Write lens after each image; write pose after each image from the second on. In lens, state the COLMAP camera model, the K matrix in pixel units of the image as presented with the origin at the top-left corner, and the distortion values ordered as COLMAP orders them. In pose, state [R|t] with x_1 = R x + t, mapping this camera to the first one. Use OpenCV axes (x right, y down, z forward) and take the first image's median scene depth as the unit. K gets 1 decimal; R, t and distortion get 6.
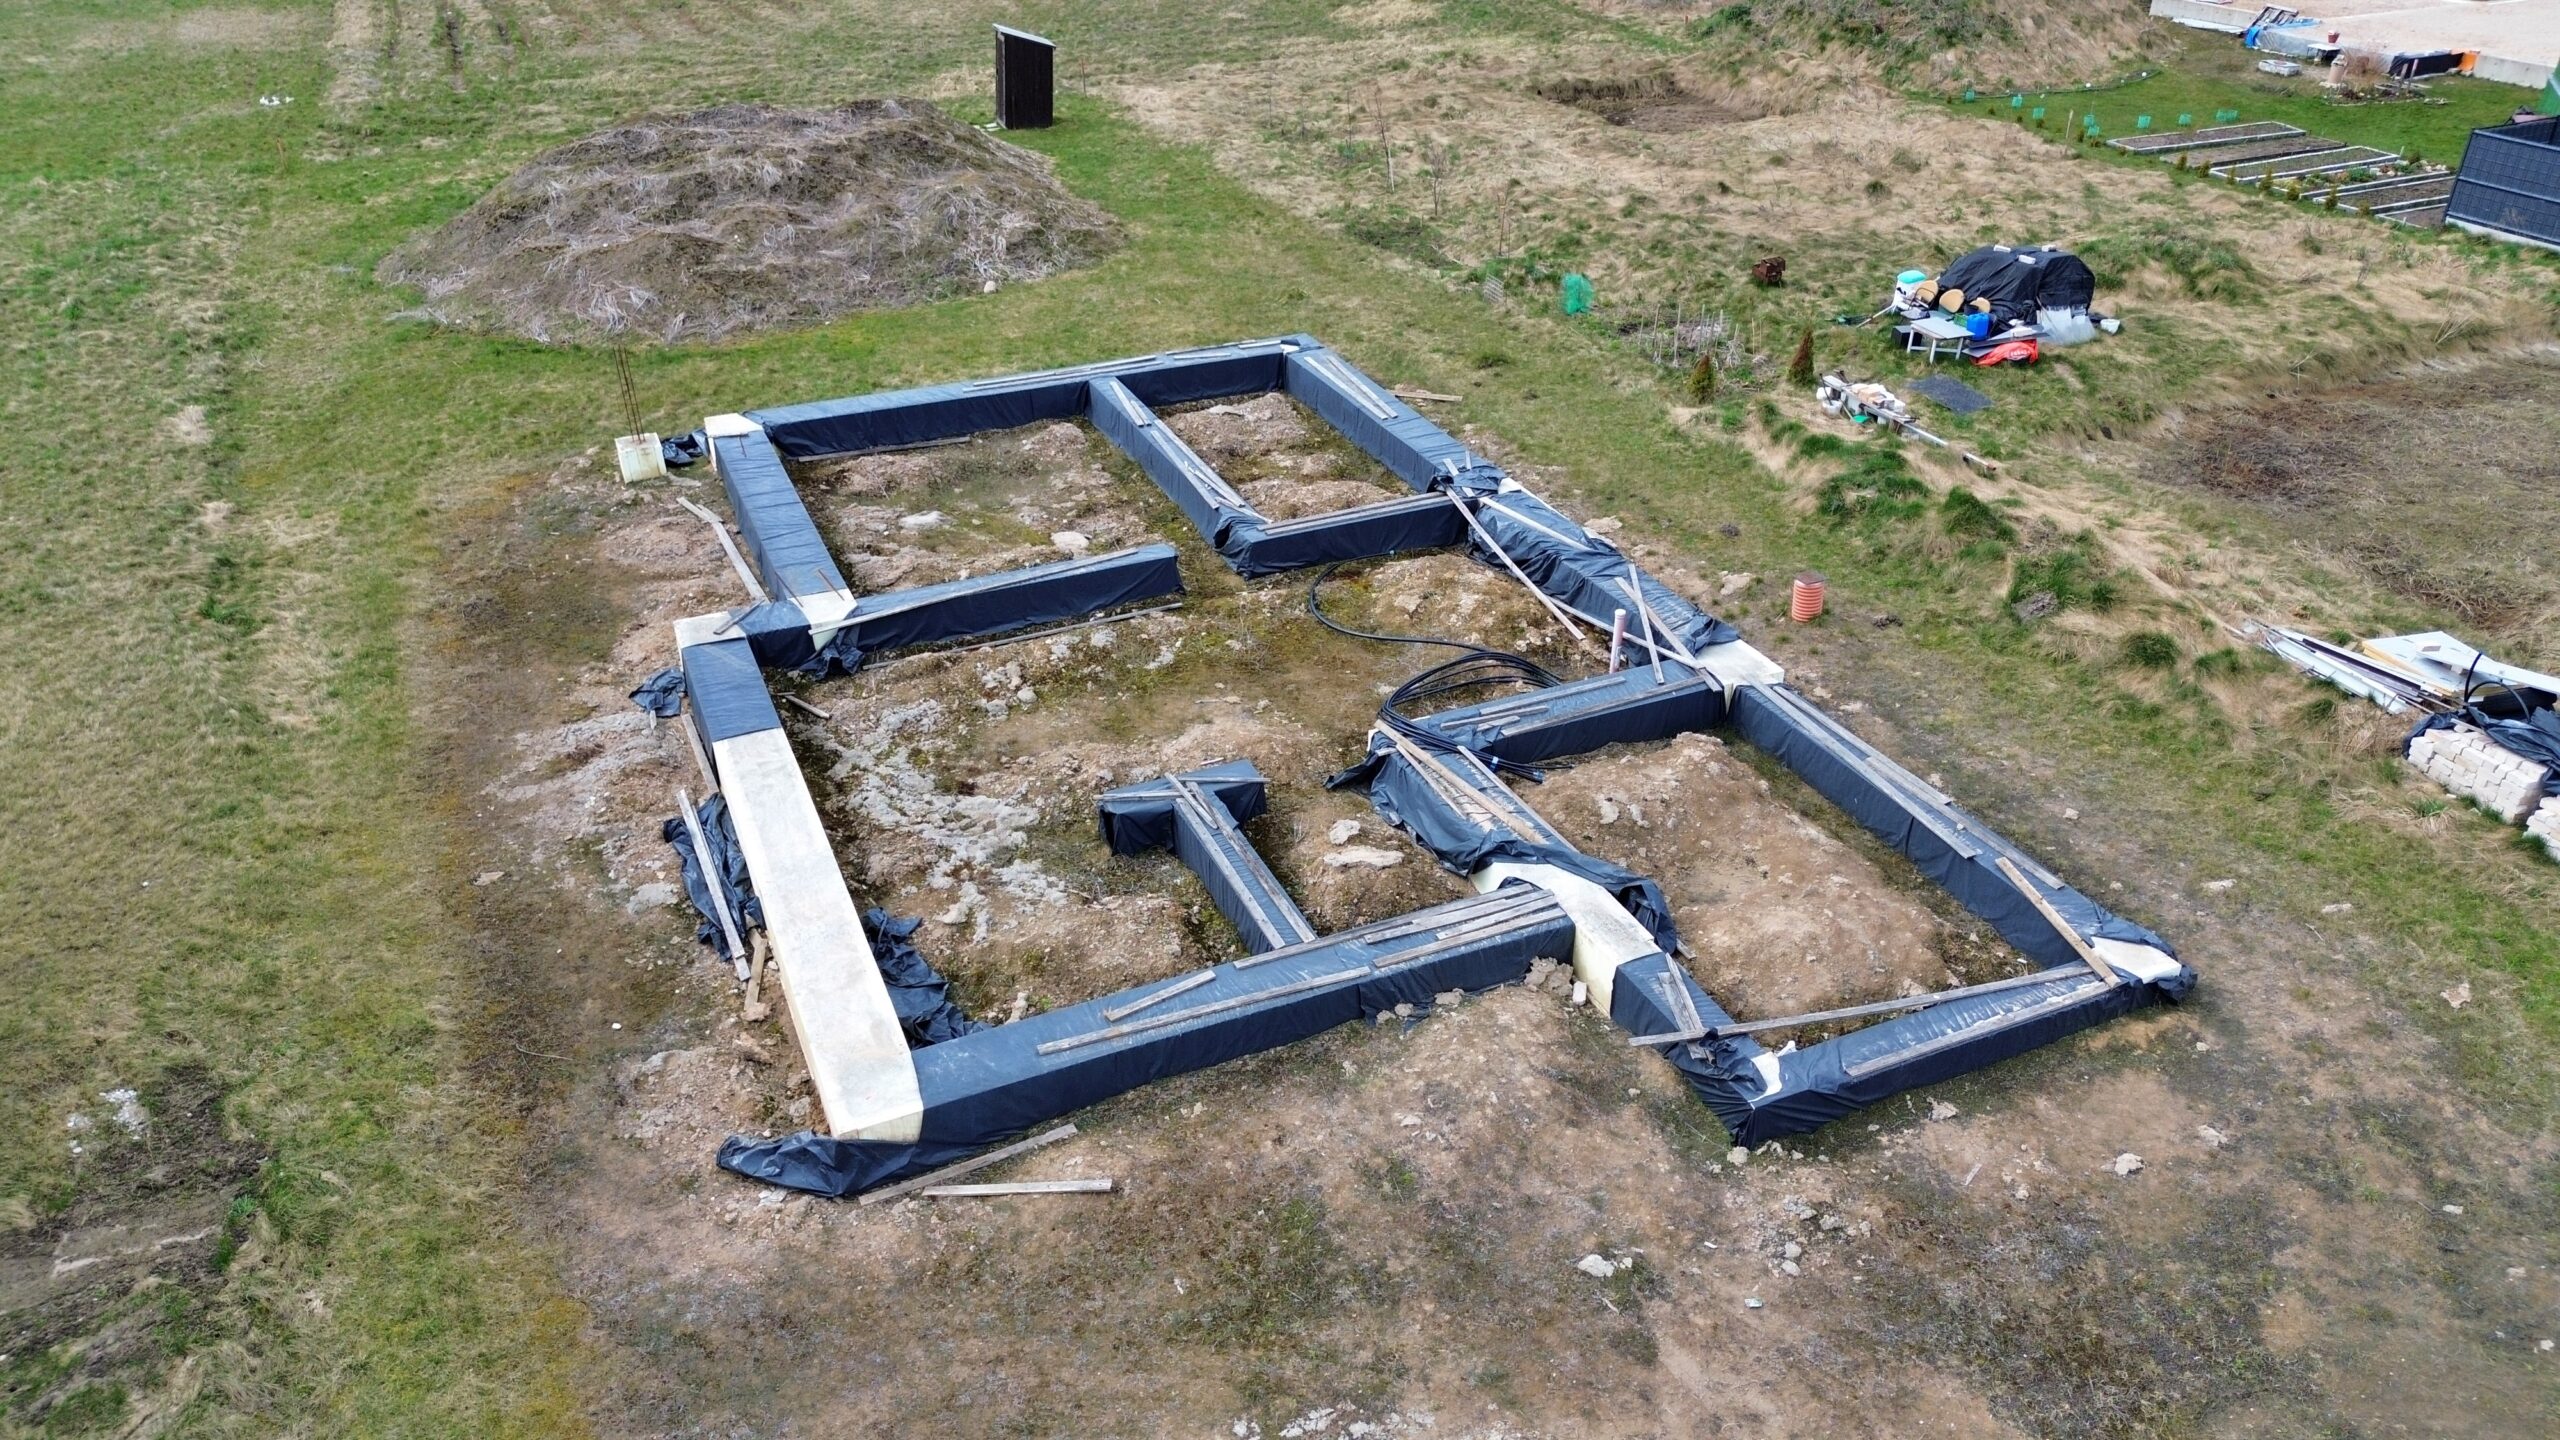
lens RADIAL K [[1806.6, 0, 1280.0], [0, 1806.6, 720.0], [0, 0, 1]] dist [0.066767, -0.063762]
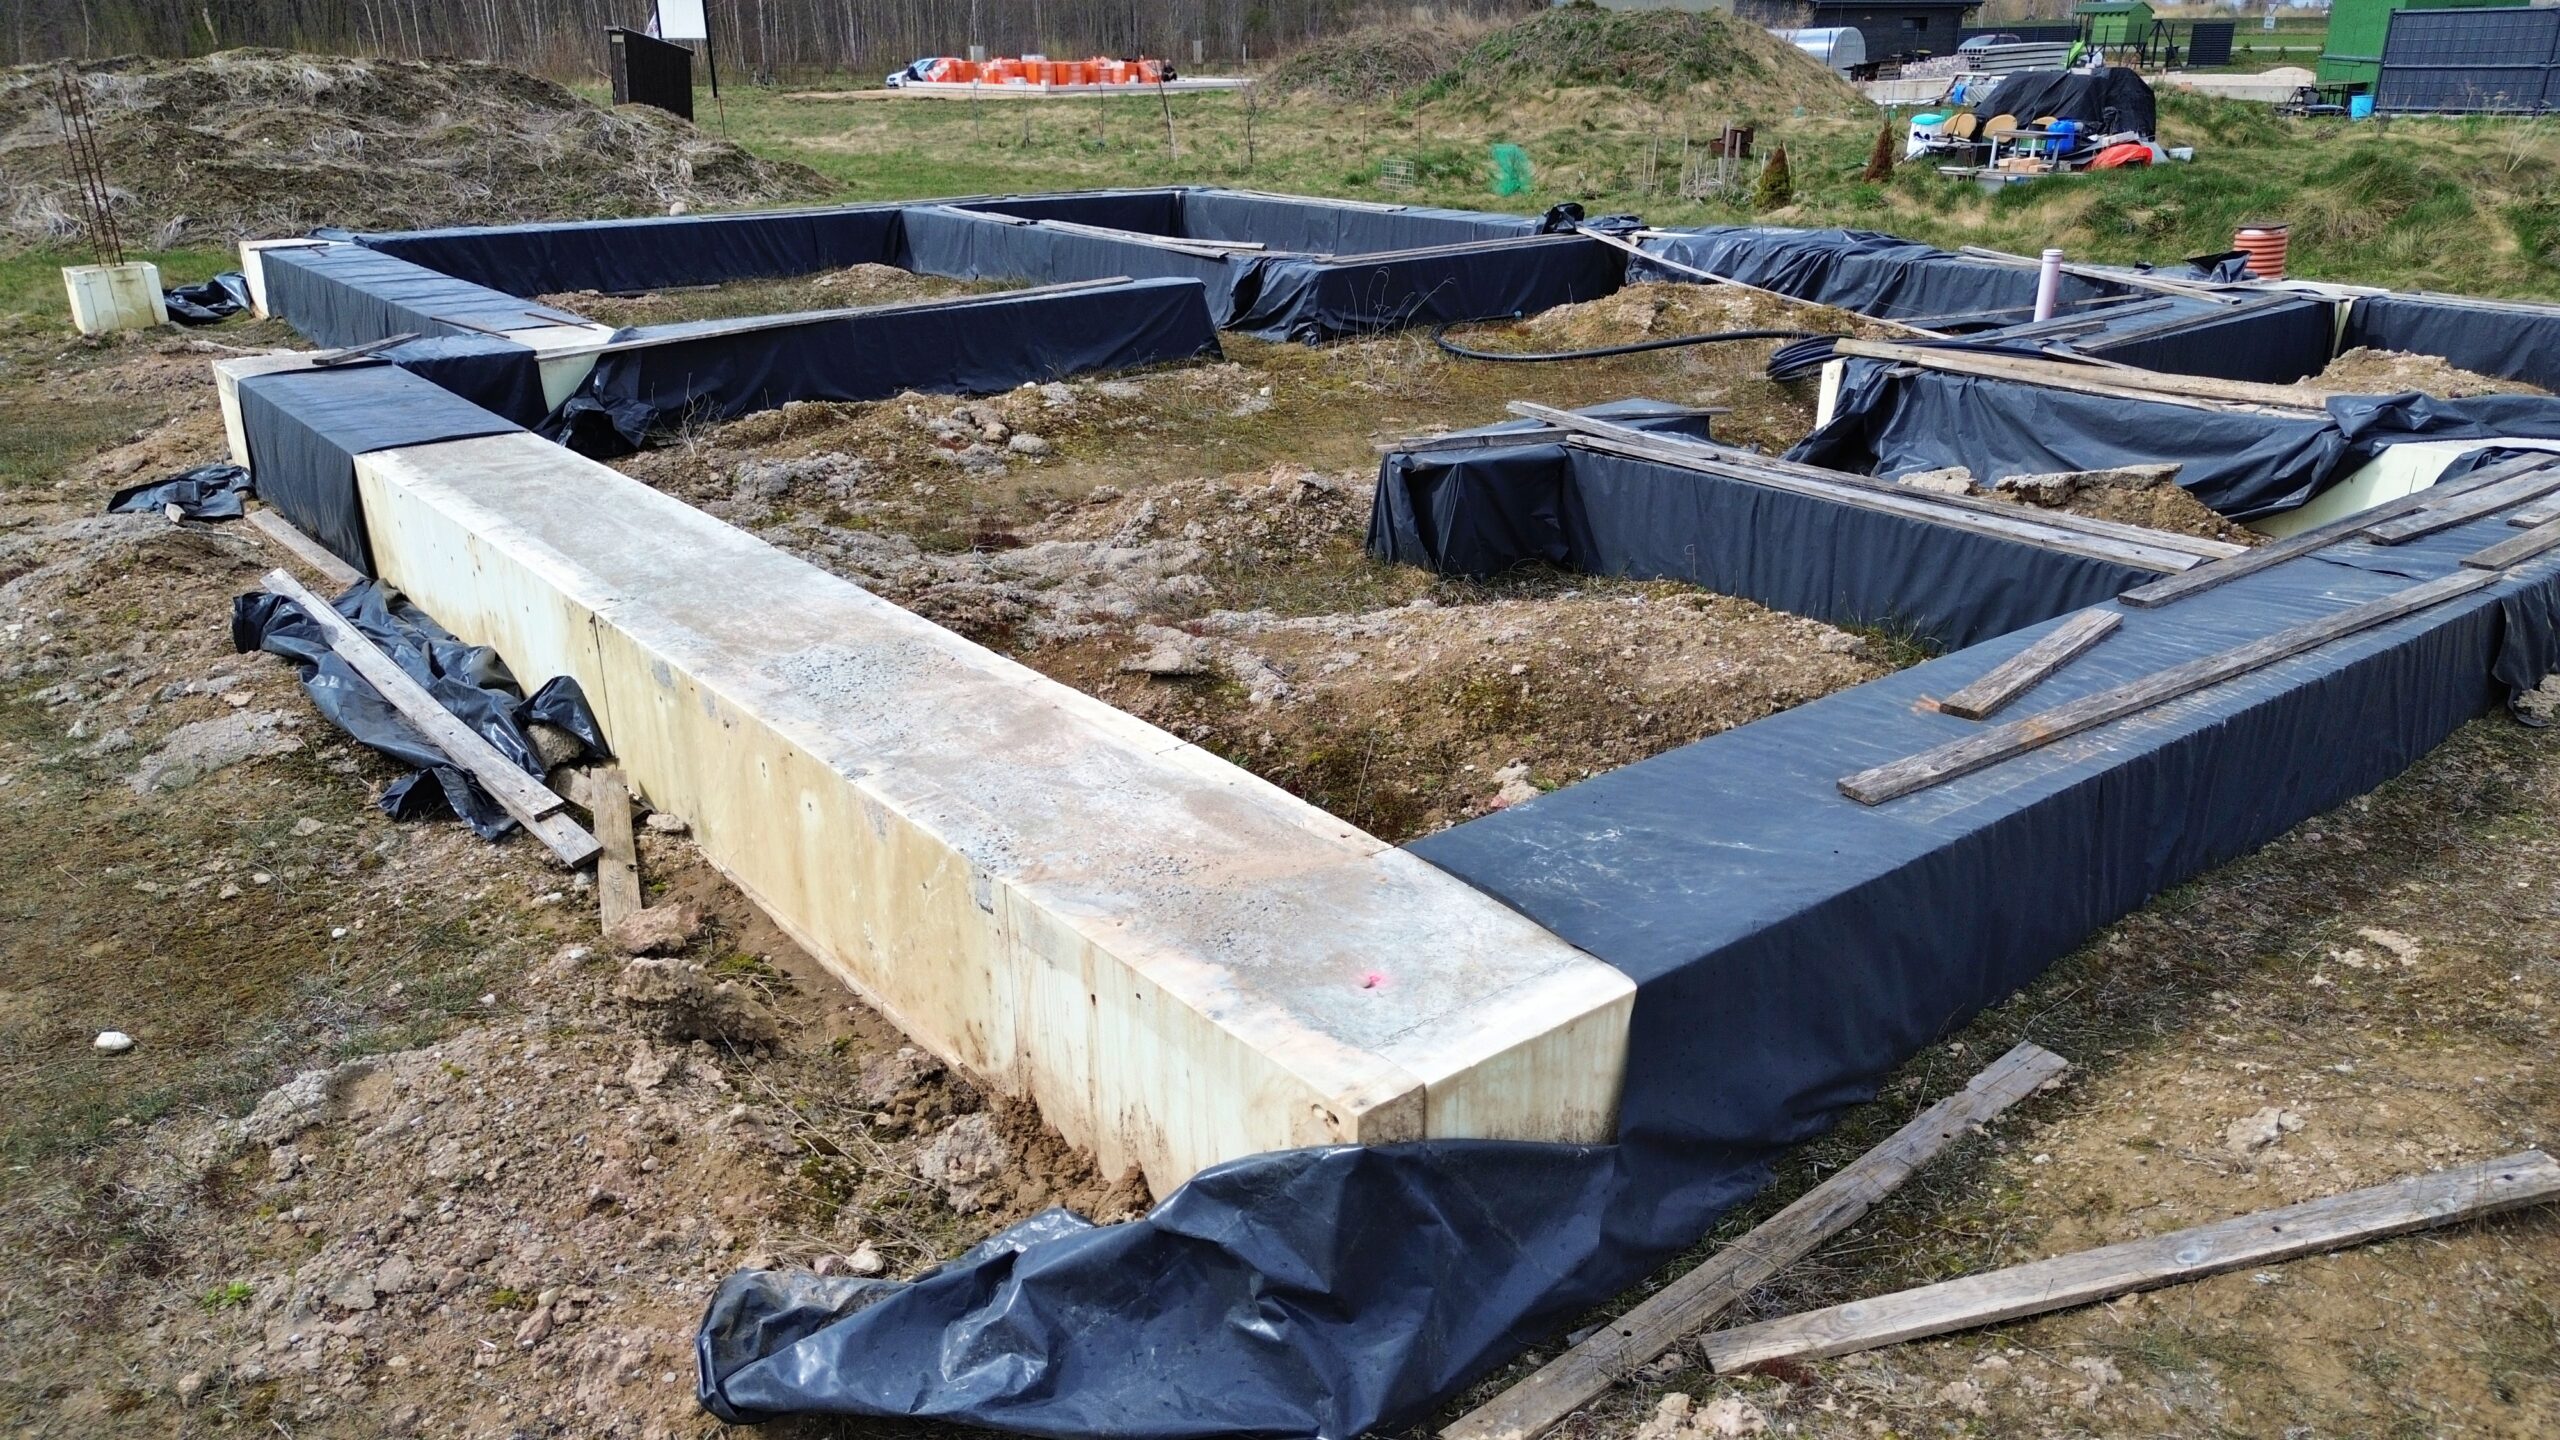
lens RADIAL K [[1808.1, 0, 1280.0], [0, 1808.1, 720.0], [0, 0, 1]] dist [0.056068, -0.038025]
pose [[0.967471, -0.090699, 0.236163, -0.192417], [0.129747, 0.979290, -0.155424, 0.139710], [-0.217175, 0.181009, 0.959203, 0.519032]]
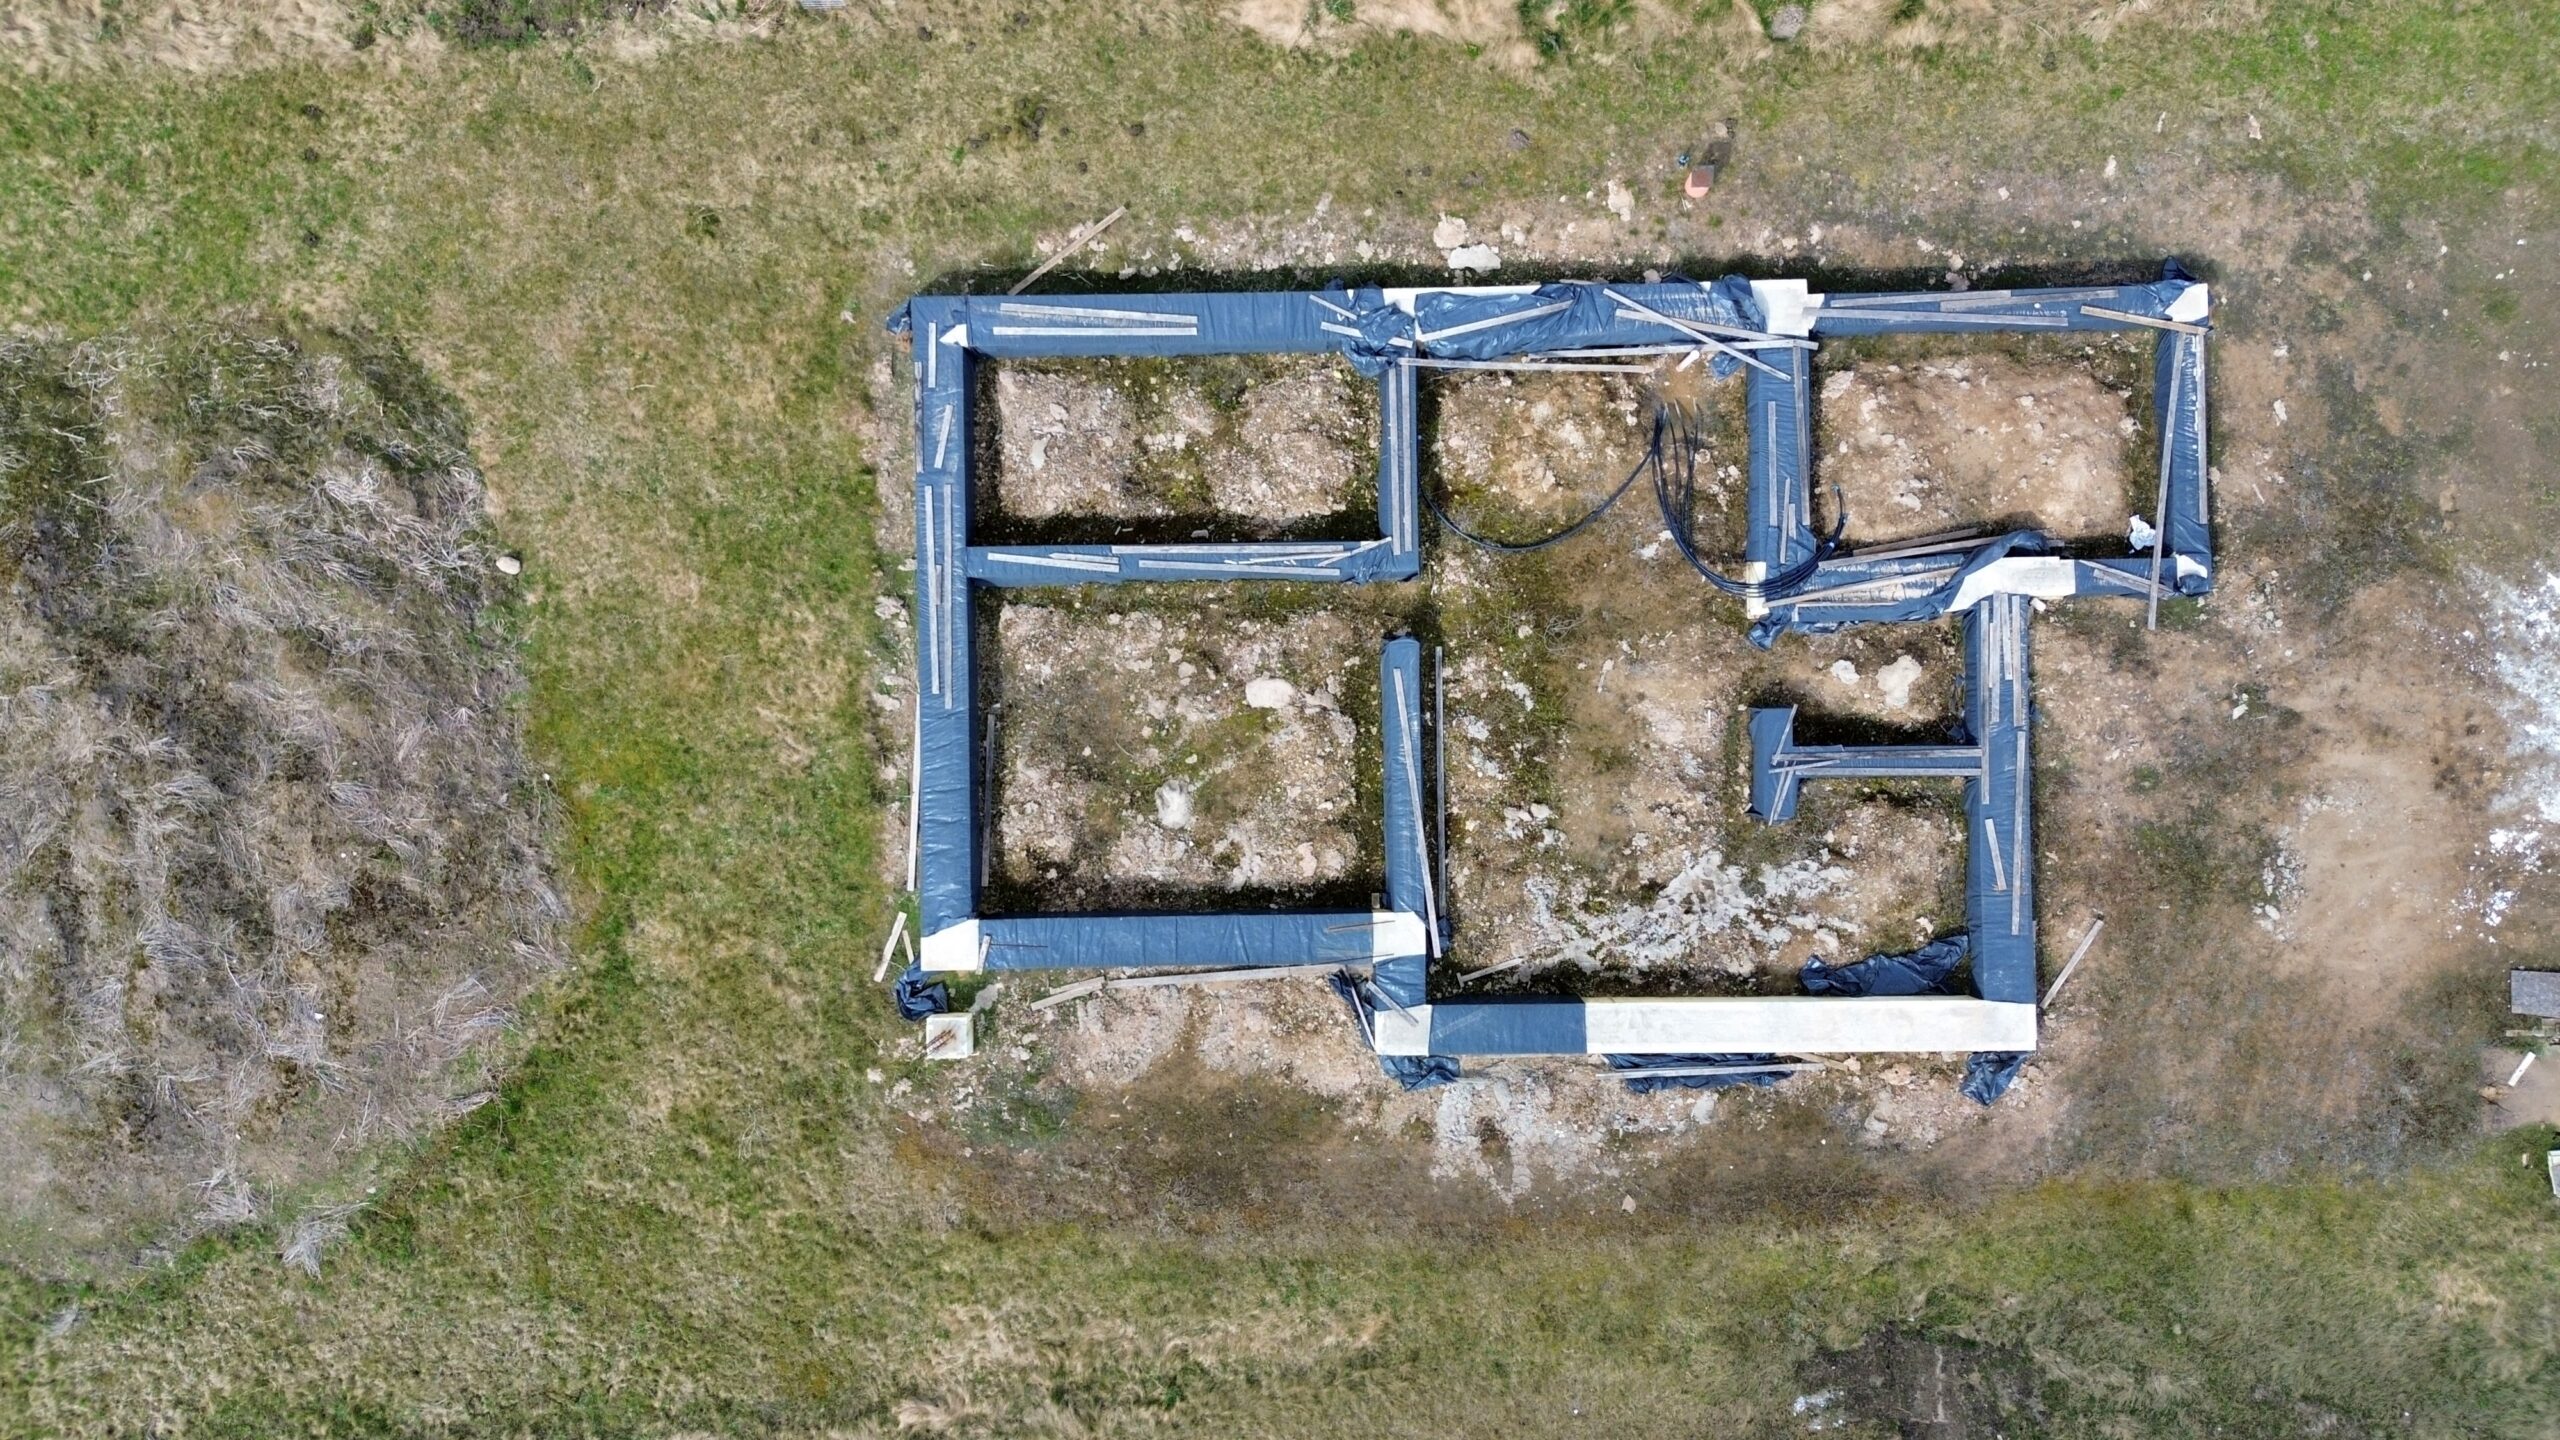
lens RADIAL K [[1808.1, 0, 1280.0], [0, 1808.1, 720.0], [0, 0, 1]] dist [0.056068, -0.038025]
pose [[0.386301, -0.922353, 0.005989, -0.156527], [0.473877, 0.204032, 0.856628, -1.188696], [-0.791336, -0.328078, 0.515900, 0.493257]]
